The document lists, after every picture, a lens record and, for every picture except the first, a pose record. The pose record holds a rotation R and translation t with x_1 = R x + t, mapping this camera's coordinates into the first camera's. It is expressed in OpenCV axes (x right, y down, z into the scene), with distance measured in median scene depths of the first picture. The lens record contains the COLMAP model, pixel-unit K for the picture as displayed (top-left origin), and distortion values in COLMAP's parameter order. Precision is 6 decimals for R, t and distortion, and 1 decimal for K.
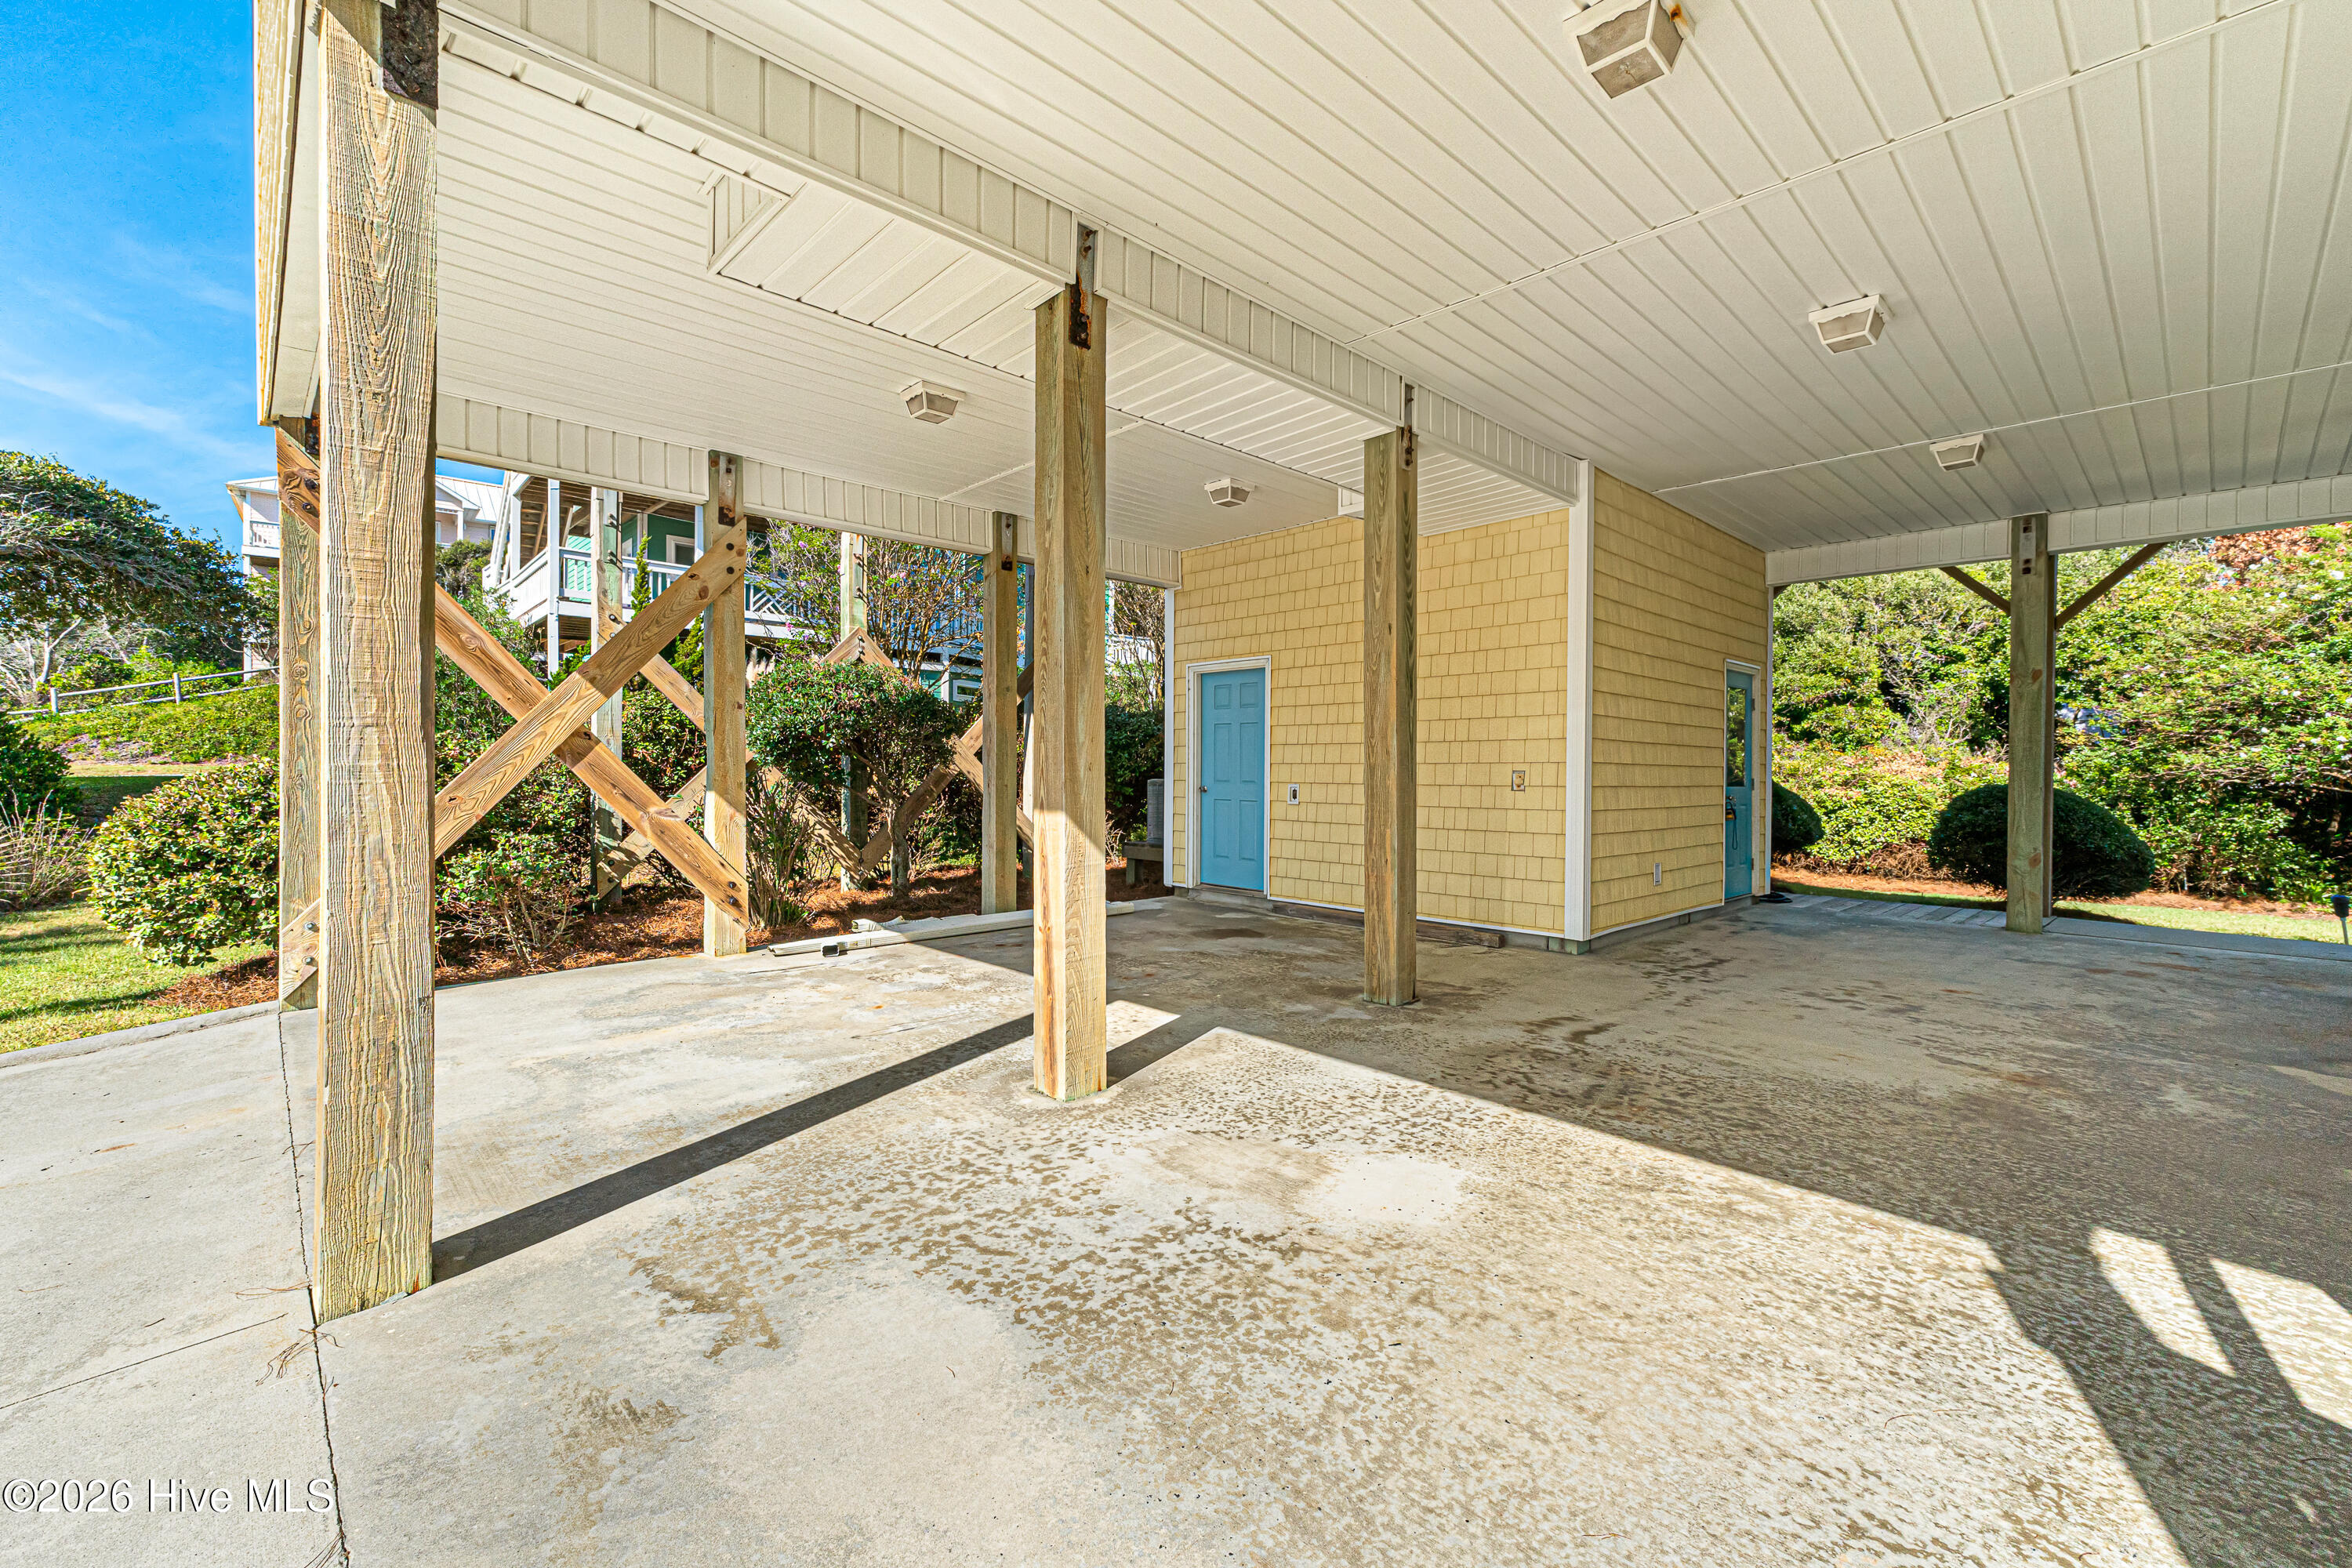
lens RADIAL K [[991.5, 0, 1173.2], [0, 991.5, 770.5], [0, 0, 1]] dist [0.007987, -0.000902]
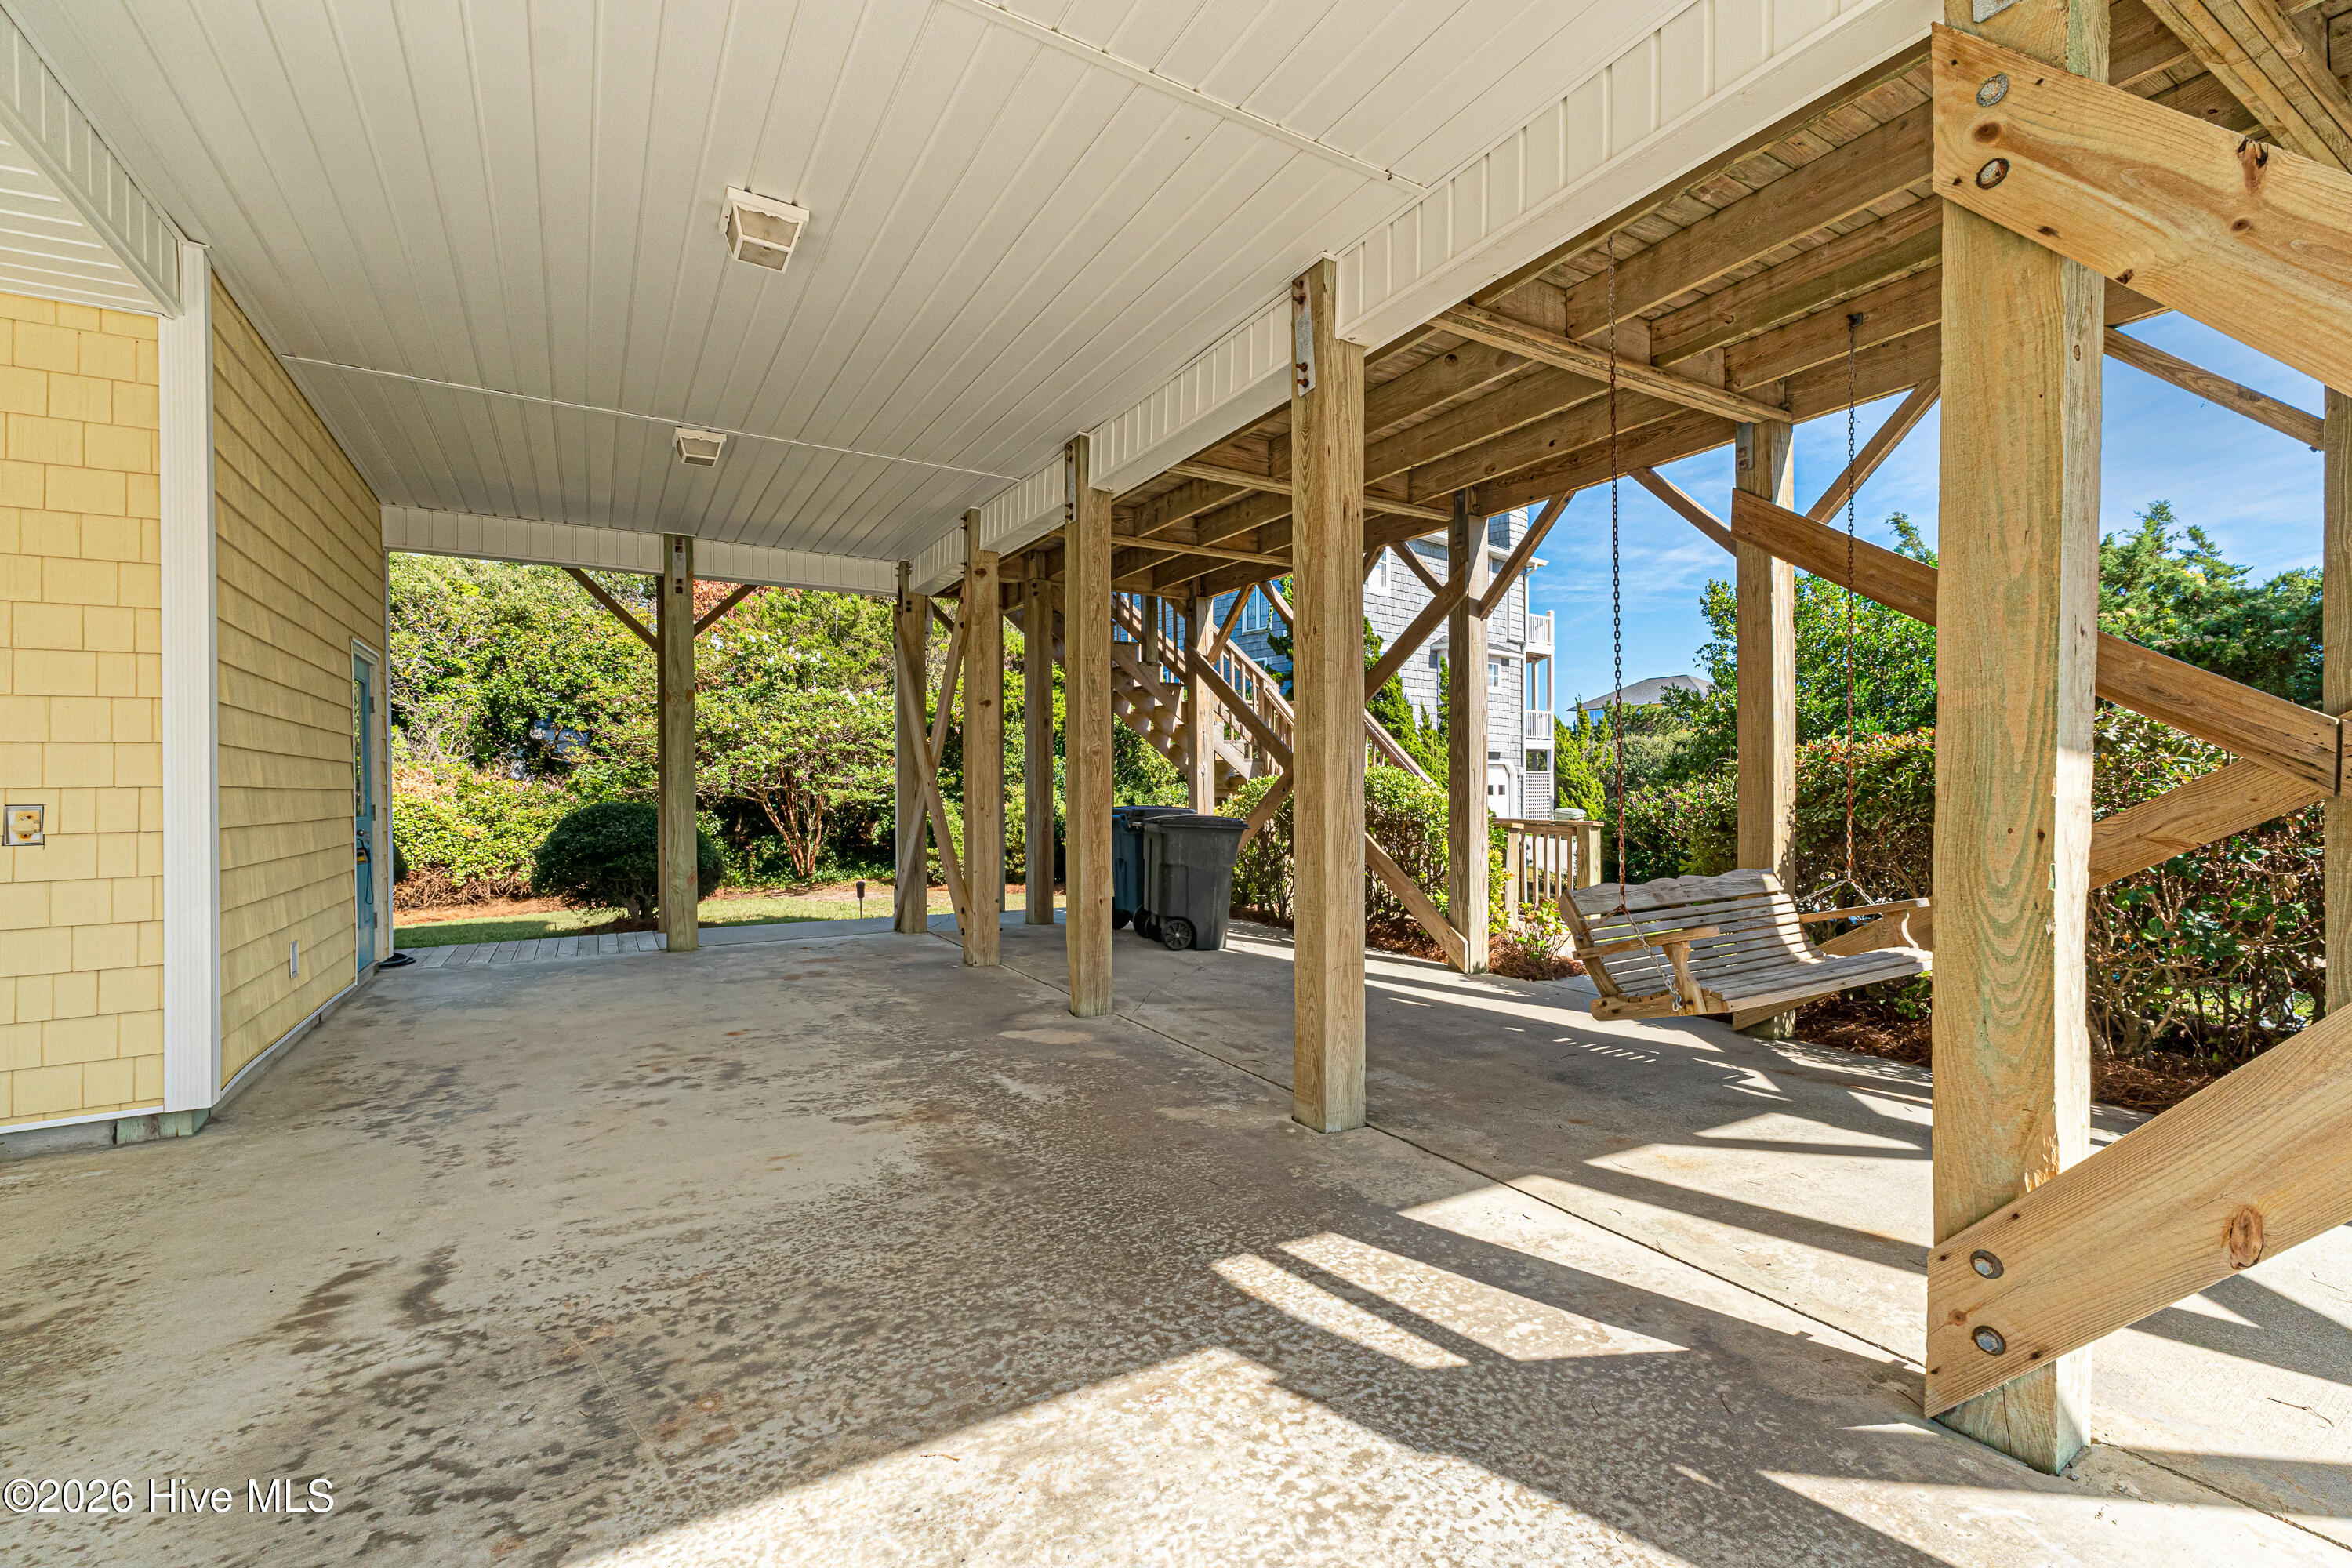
lens RADIAL K [[991.5, 0, 1176.4], [0, 991.5, 790.5], [0, 0, 1]] dist [0.007987, -0.000902]
pose [[0.218432, -0.014216, 0.975749, -0.028160], [0.009477, 0.999878, 0.012446, -0.014984], [-0.975806, 0.006528, 0.218540, 0.628534]]
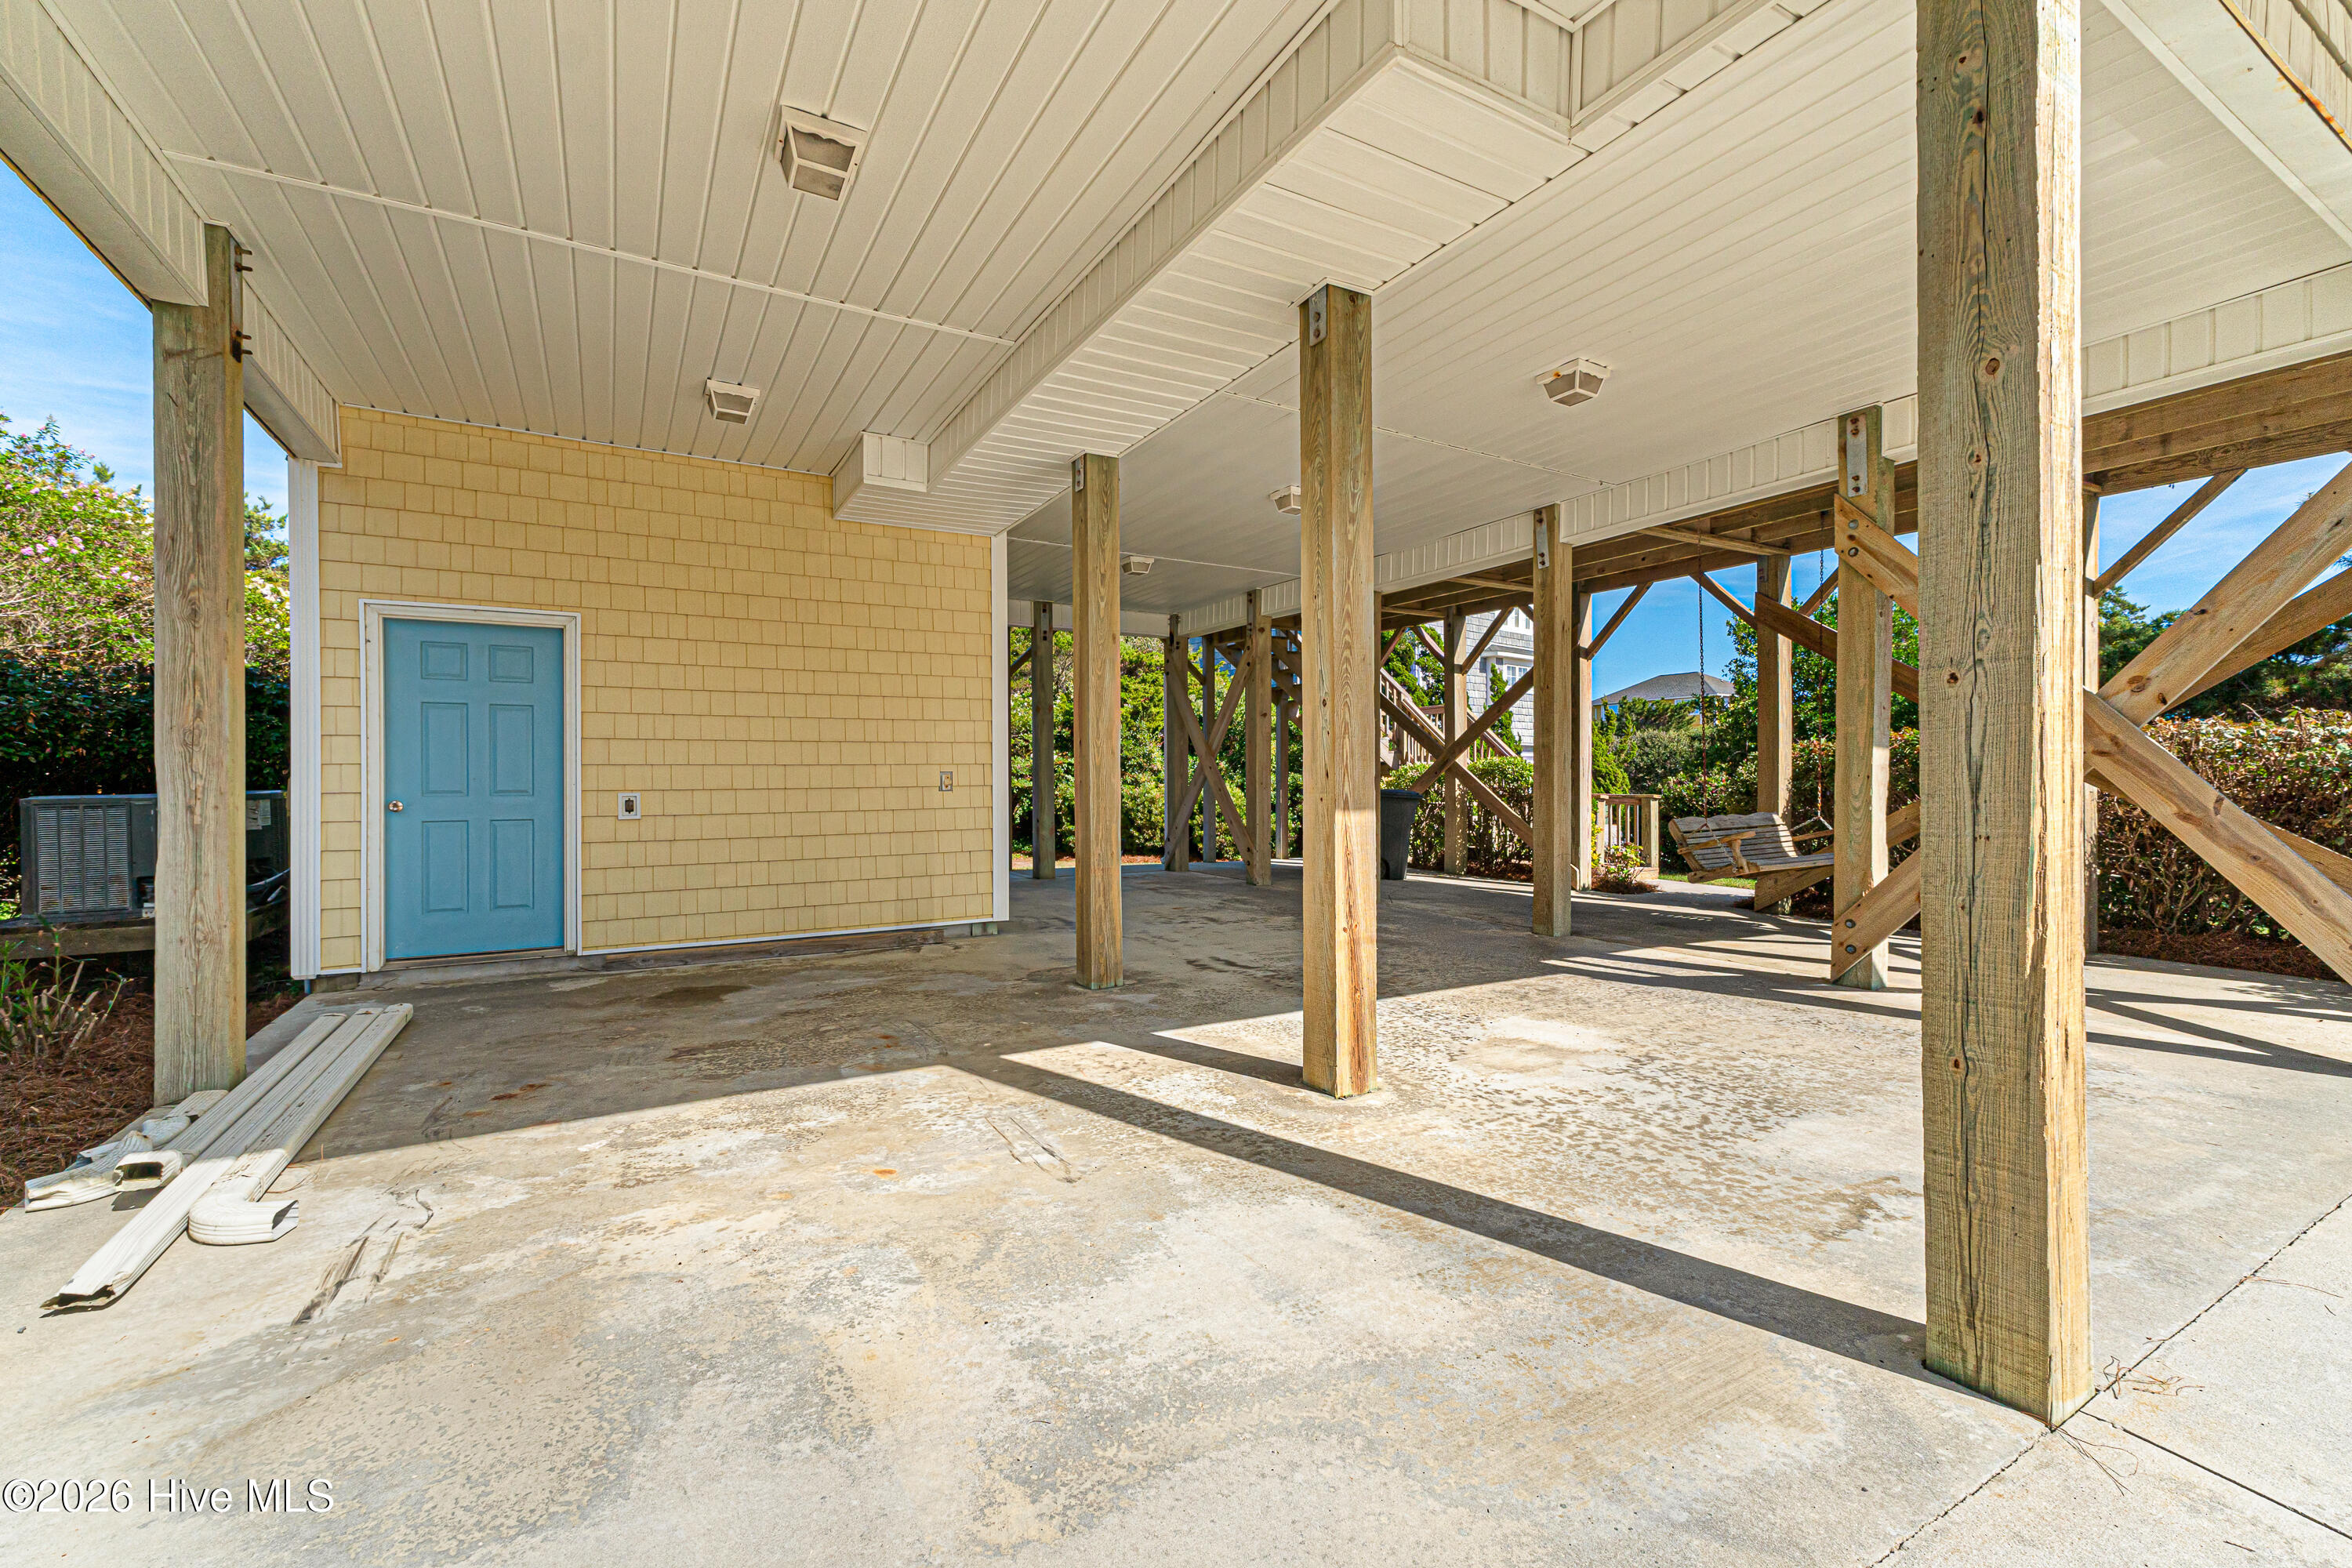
lens RADIAL K [[991.5, 0, 1170.9], [0, 991.5, 786.5], [0, 0, 1]] dist [0.007987, -0.000902]
pose [[0.227810, -0.017386, 0.973550, -1.203370], [0.007965, 0.999840, 0.015992, 0.000868], [-0.973673, 0.004111, 0.227912, 1.013461]]
